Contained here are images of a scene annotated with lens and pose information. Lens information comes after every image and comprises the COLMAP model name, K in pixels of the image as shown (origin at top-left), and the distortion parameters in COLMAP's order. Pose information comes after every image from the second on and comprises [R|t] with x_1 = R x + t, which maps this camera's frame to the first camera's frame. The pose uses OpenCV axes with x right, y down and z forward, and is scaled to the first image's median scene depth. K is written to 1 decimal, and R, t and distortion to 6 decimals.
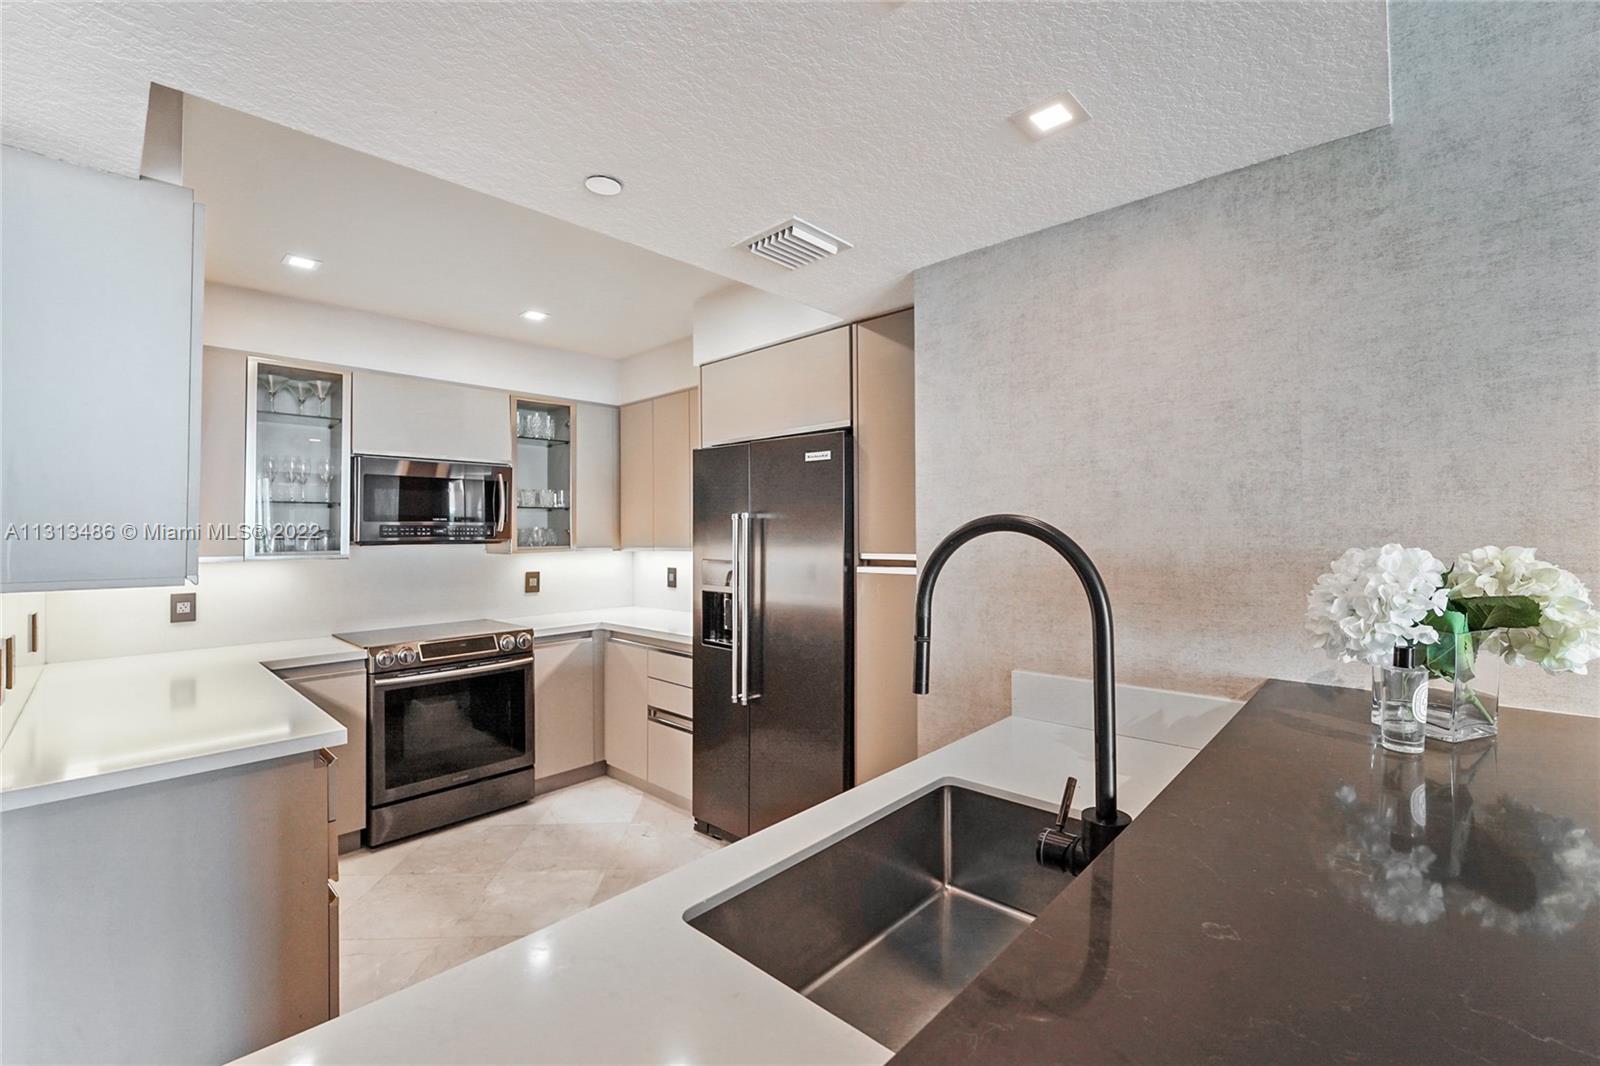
lens RADIAL K [[668.6, 0, 808.1], [0, 668.6, 523.7], [0, 0, 1]] dist [-0.016524, -0.000003]
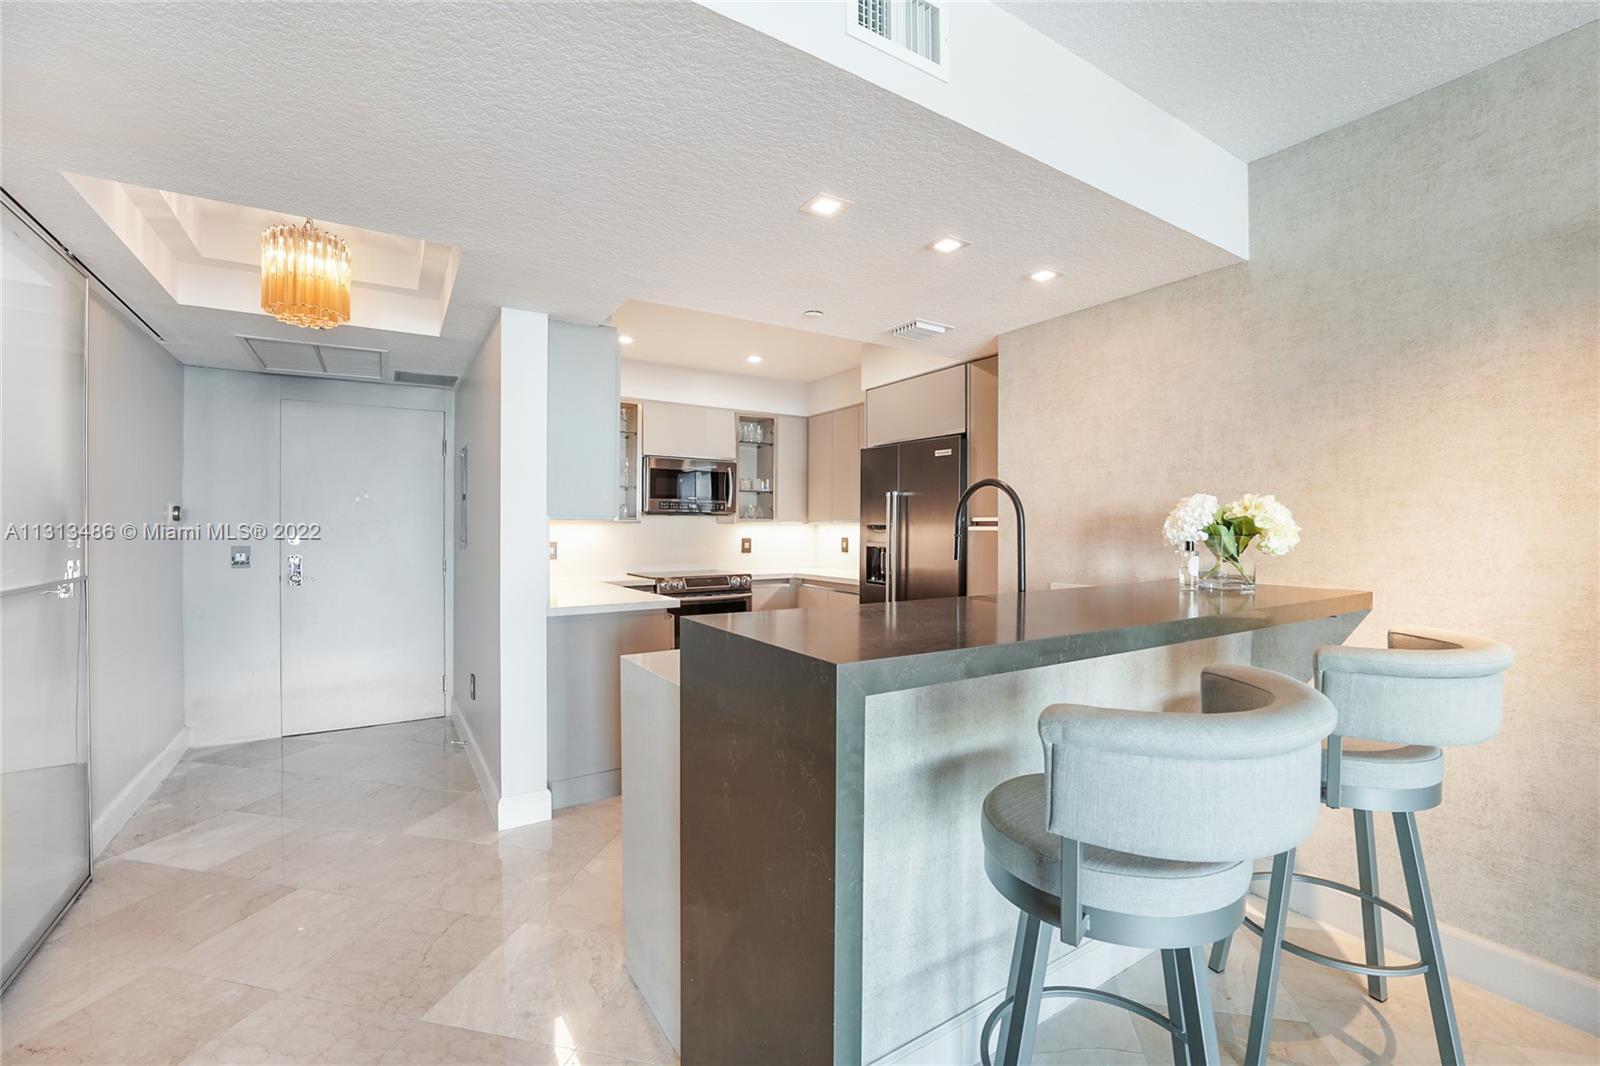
lens RADIAL K [[669.9, 0, 805.6], [0, 669.9, 528.1], [0, 0, 1]] dist [0.000170, 0.000000]
pose [[0.967321, 0.010915, -0.253322, 0.076363], [-0.006869, 0.999834, 0.016851, 0.034248], [0.253464, -0.014560, 0.967235, -0.406983]]
